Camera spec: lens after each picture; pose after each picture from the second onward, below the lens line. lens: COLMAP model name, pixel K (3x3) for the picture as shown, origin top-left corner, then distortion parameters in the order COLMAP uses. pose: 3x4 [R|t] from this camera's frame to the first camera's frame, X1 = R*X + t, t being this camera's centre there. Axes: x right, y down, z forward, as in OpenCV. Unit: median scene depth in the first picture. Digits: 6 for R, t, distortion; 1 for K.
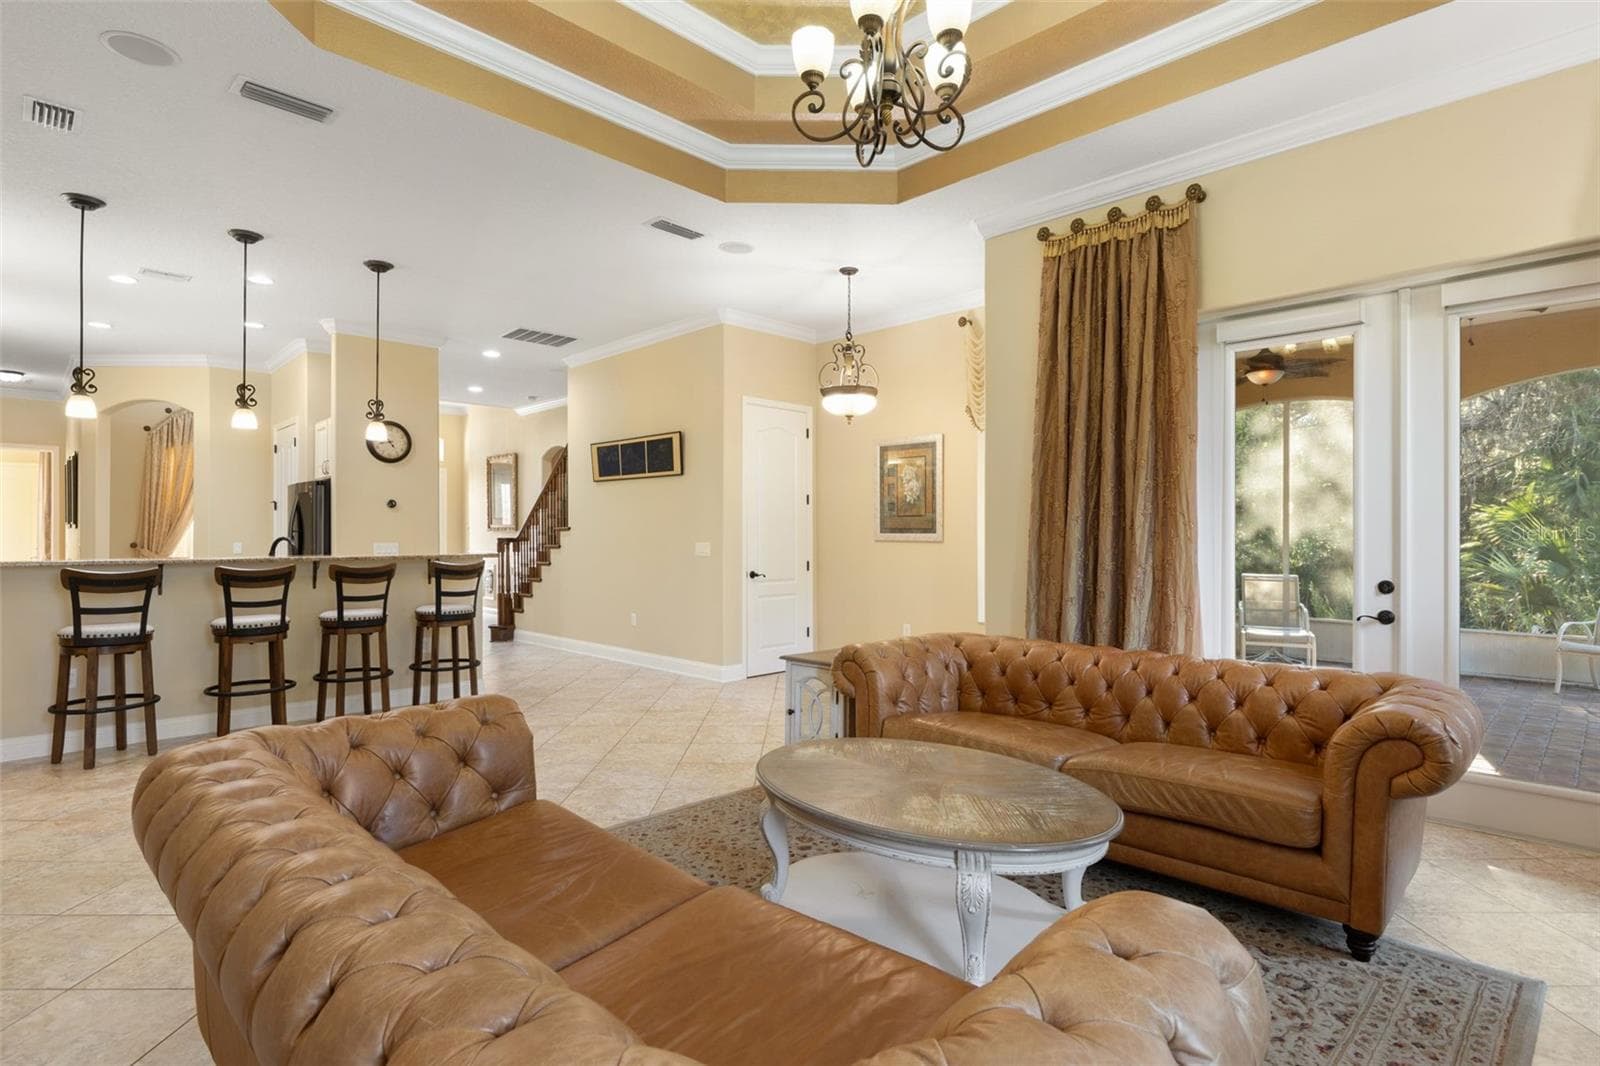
lens RADIAL K [[816.4, 0, 795.9], [0, 816.4, 535.3], [0, 0, 1]] dist [-0.009735, 0.001583]
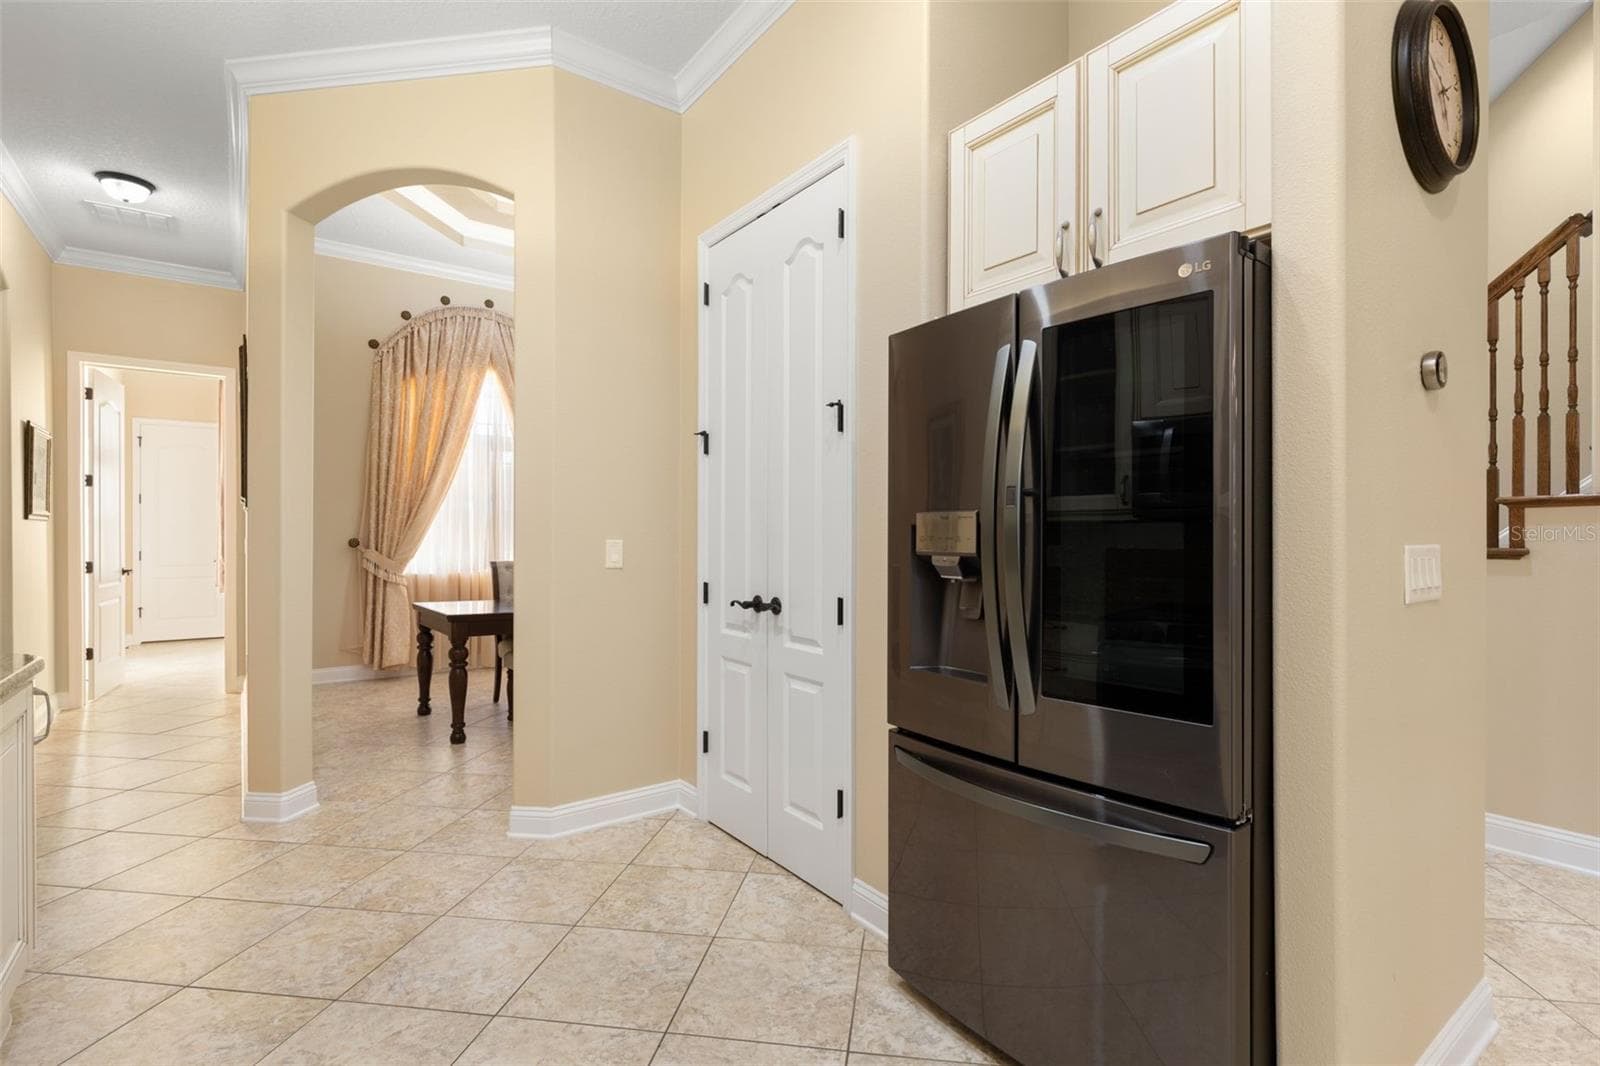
lens RADIAL K [[743.1, 0, 796.9], [0, 743.1, 532.9], [0, 0, 1]] dist [-0.001170, 0.000719]
pose [[0.991311, 0.000618, -0.131536, -0.422500], [-0.000356, 0.999998, 0.002018, 0.003719], [0.131537, -0.001953, 0.991309, 0.504470]]
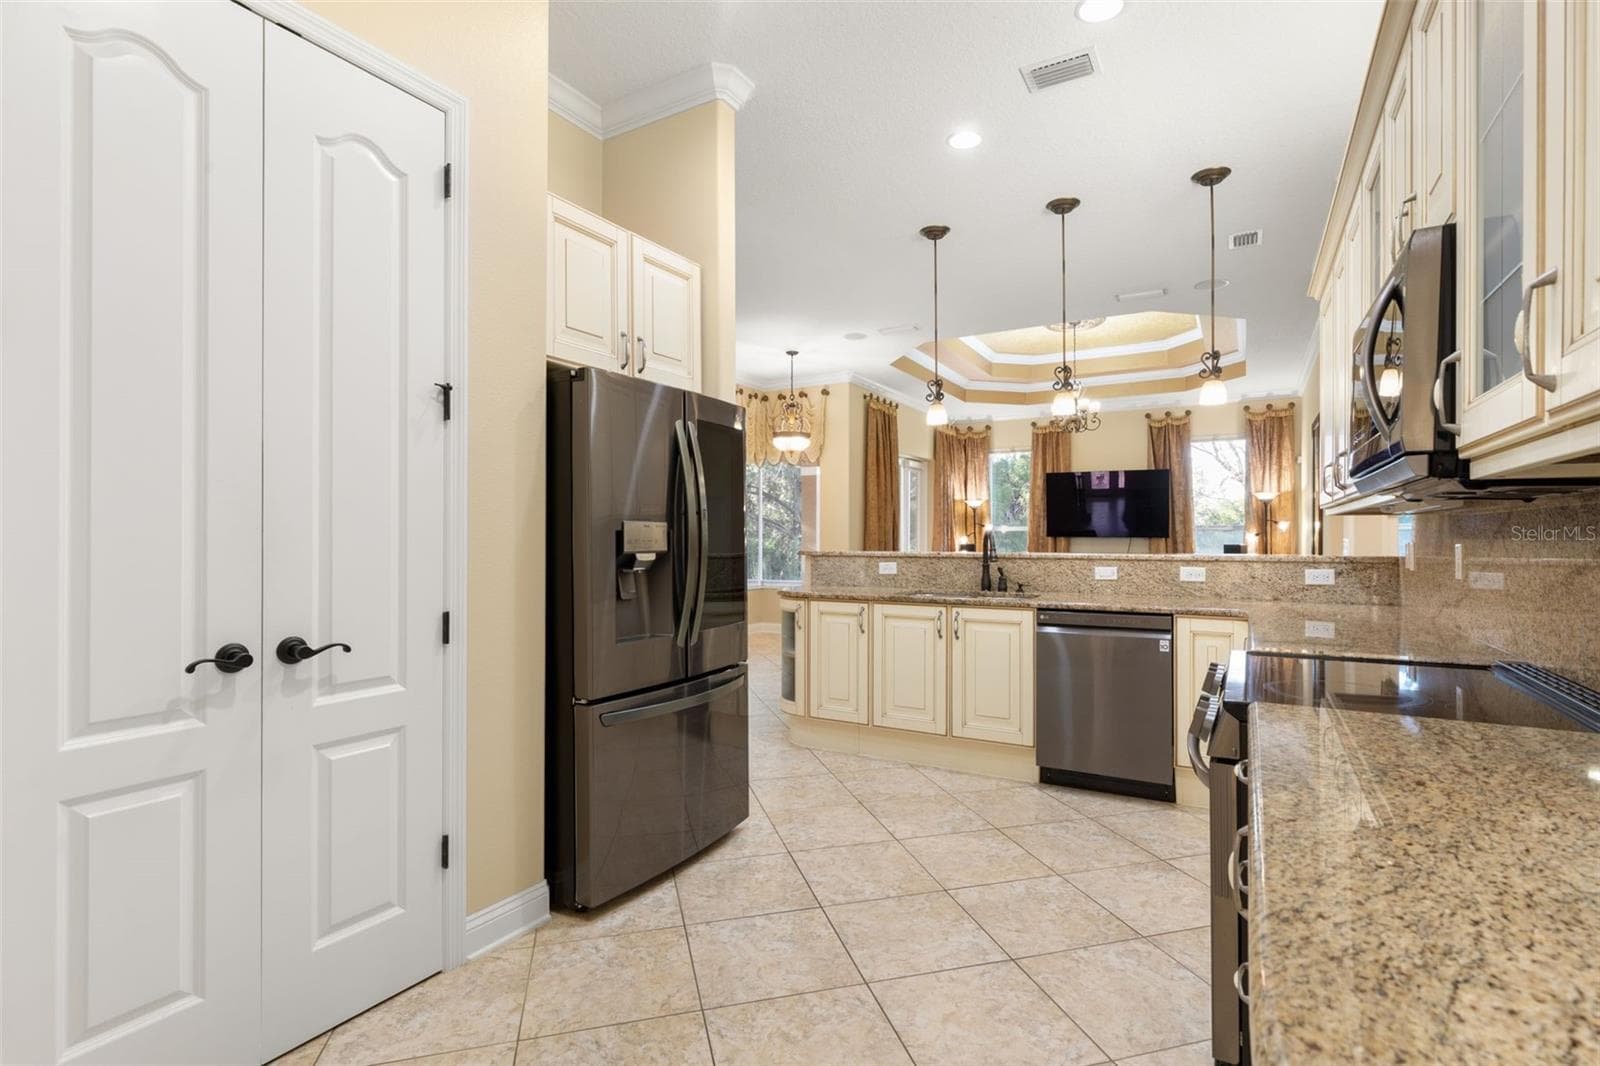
lens RADIAL K [[816.4, 0, 791.1], [0, 816.4, 534.4], [0, 0, 1]] dist [-0.009735, 0.001583]
pose [[-0.277490, 0.005506, 0.960713, -0.671084], [0.001587, 0.999985, -0.005272, 0.004821], [-0.960727, 0.000062, -0.277495, 0.703652]]
